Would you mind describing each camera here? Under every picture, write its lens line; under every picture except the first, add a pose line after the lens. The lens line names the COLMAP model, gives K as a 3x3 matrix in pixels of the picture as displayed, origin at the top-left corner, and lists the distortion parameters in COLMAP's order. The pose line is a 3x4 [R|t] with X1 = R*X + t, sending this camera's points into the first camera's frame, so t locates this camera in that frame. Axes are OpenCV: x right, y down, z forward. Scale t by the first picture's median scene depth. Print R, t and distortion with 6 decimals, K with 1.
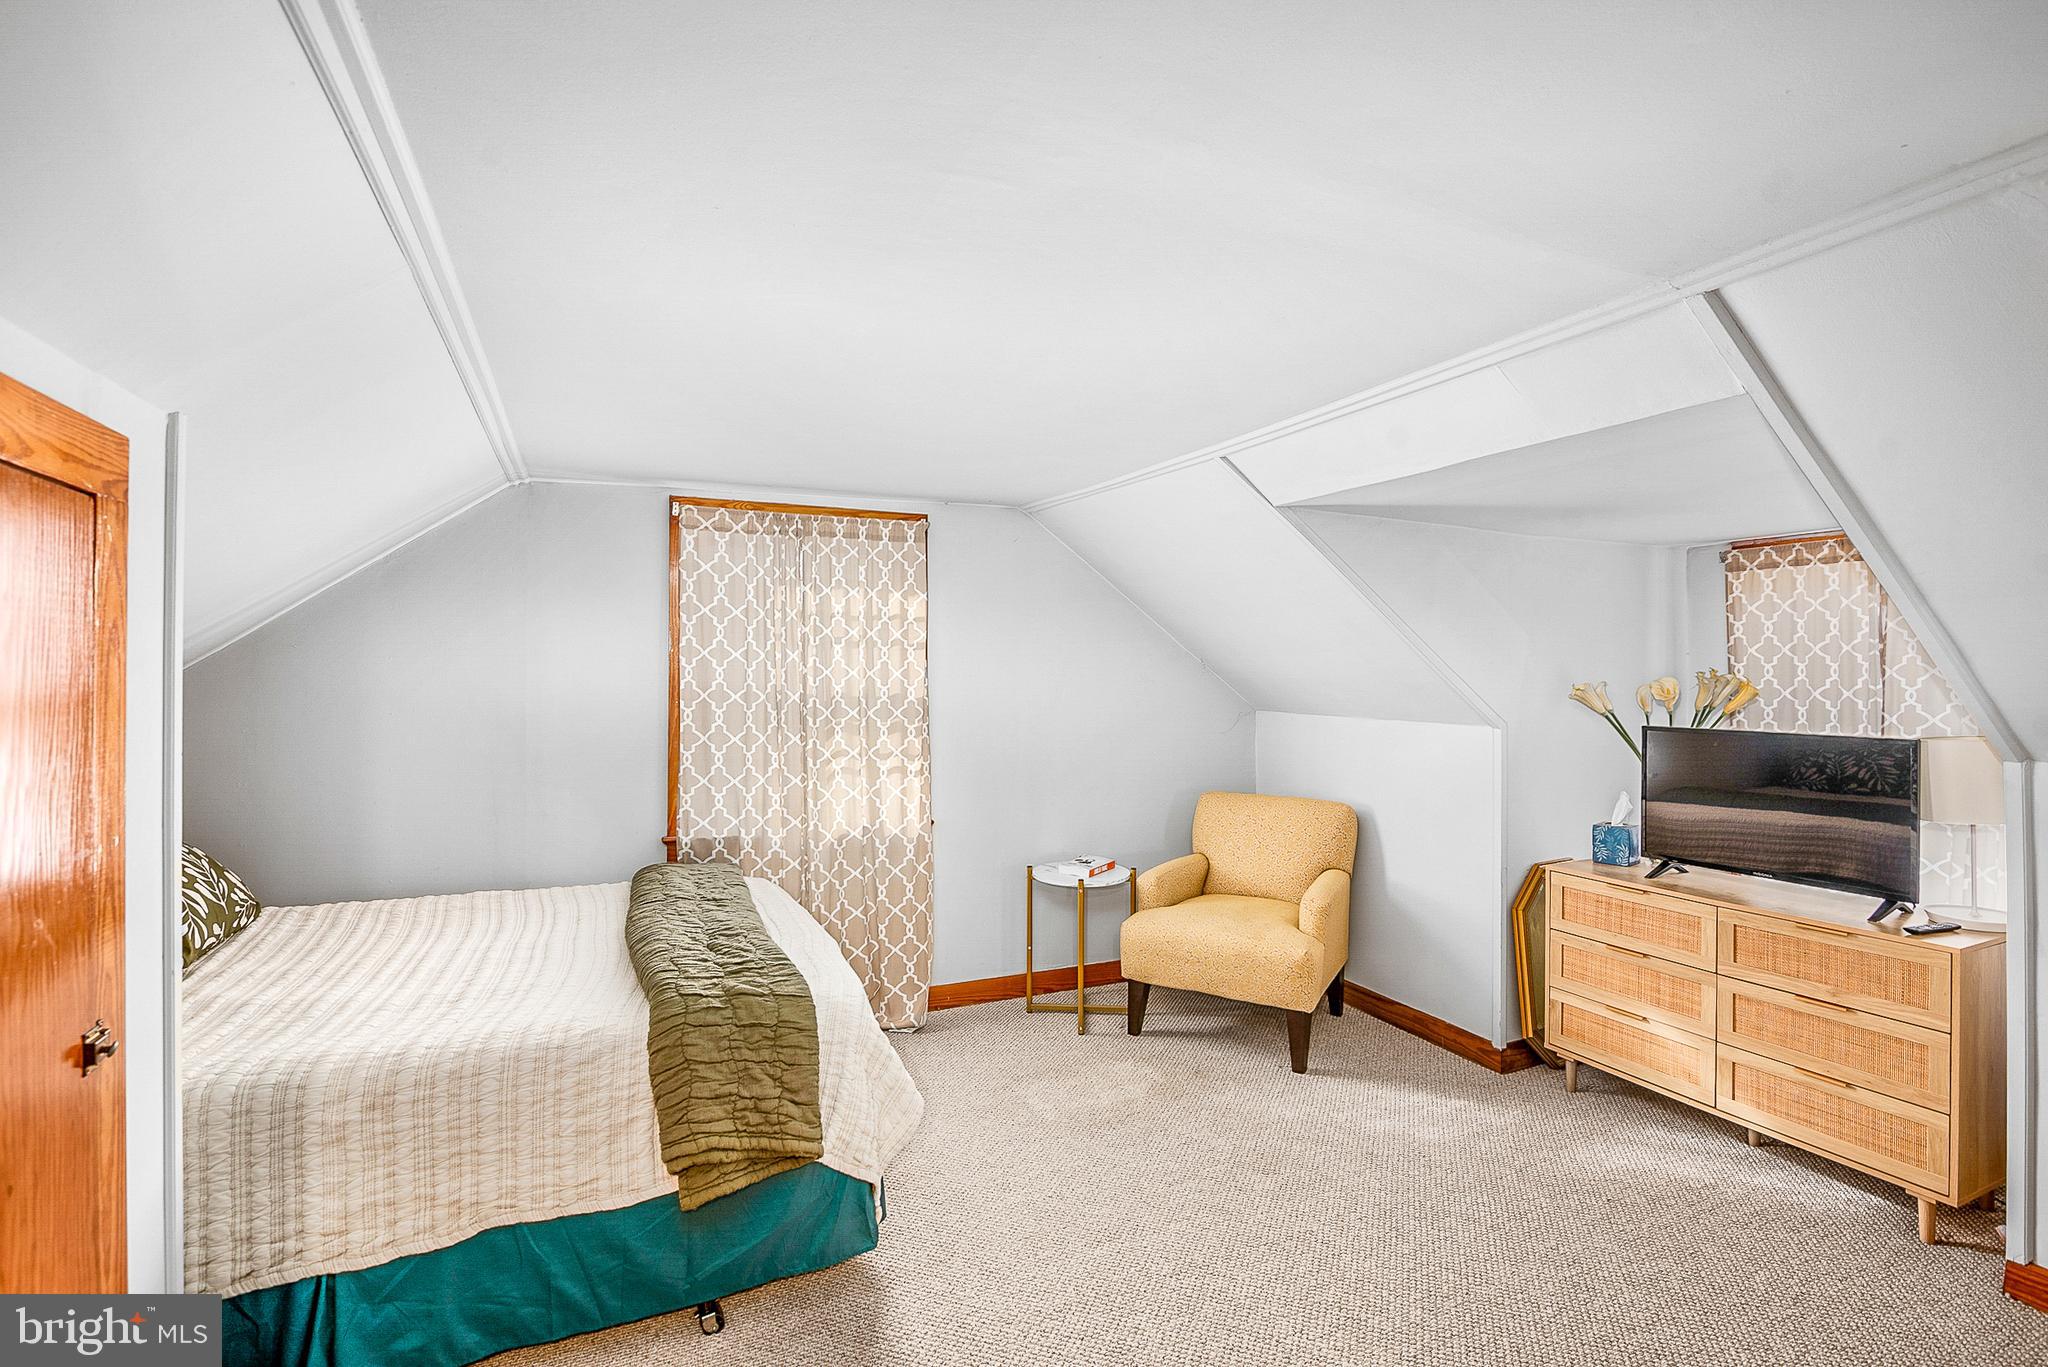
lens RADIAL K [[943.8, 0, 1030.6], [0, 943.8, 673.4], [0, 0, 1]] dist [-0.020607, 0.000339]
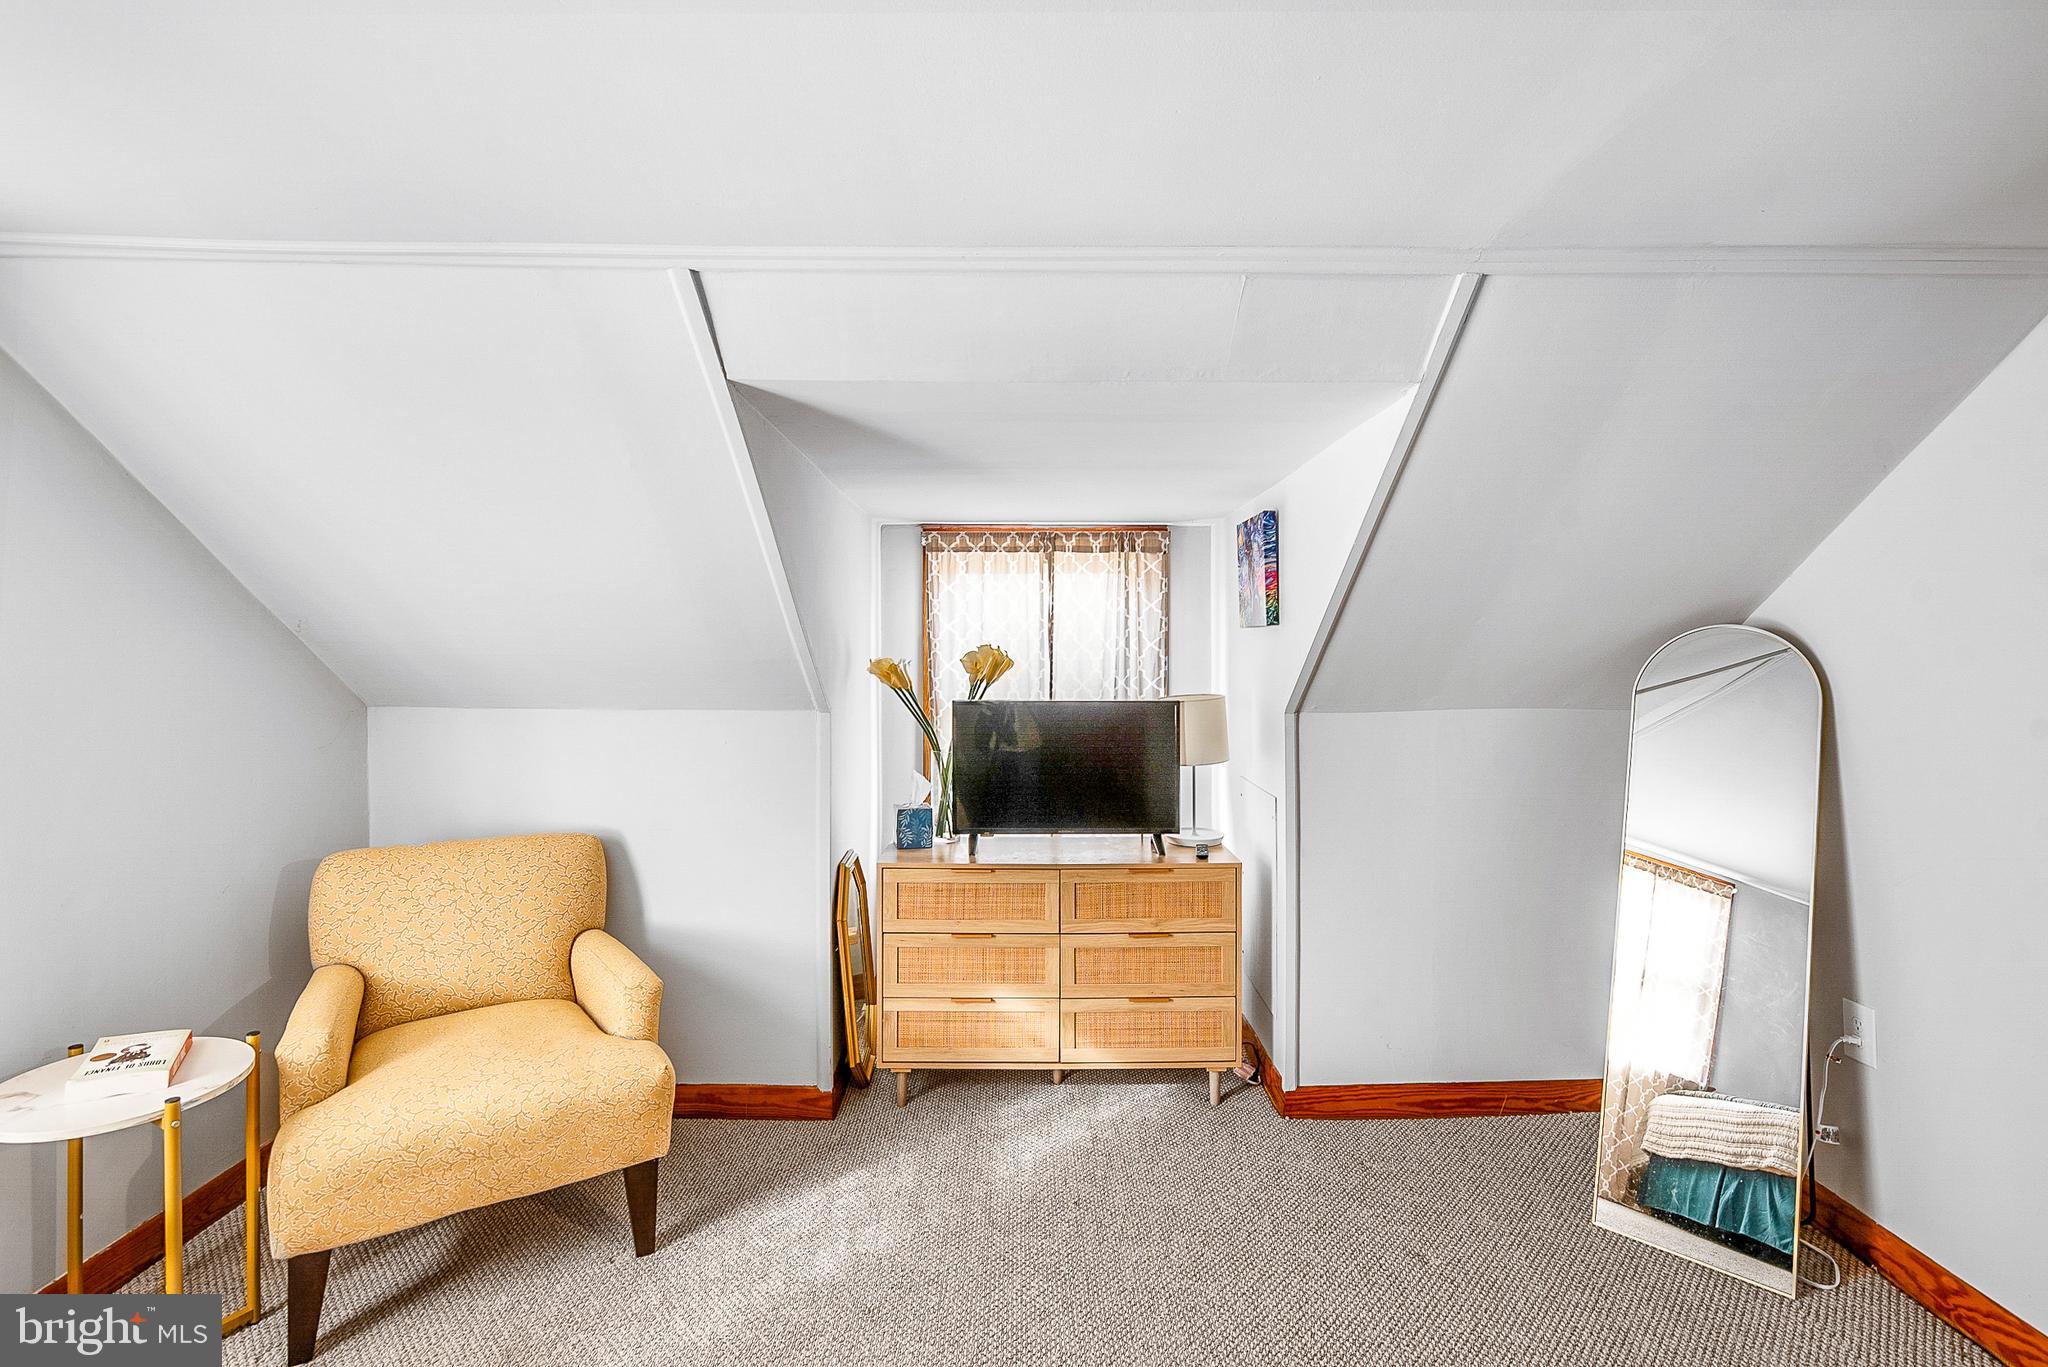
lens RADIAL K [[943.8, 0, 1013.9], [0, 943.8, 656.4], [0, 0, 1]] dist [-0.020607, 0.000339]
pose [[0.411704, -0.002634, 0.911314, -0.214180], [-0.000604, 0.999995, 0.003164, 0.007229], [-0.911317, -0.001853, 0.411700, 0.535087]]
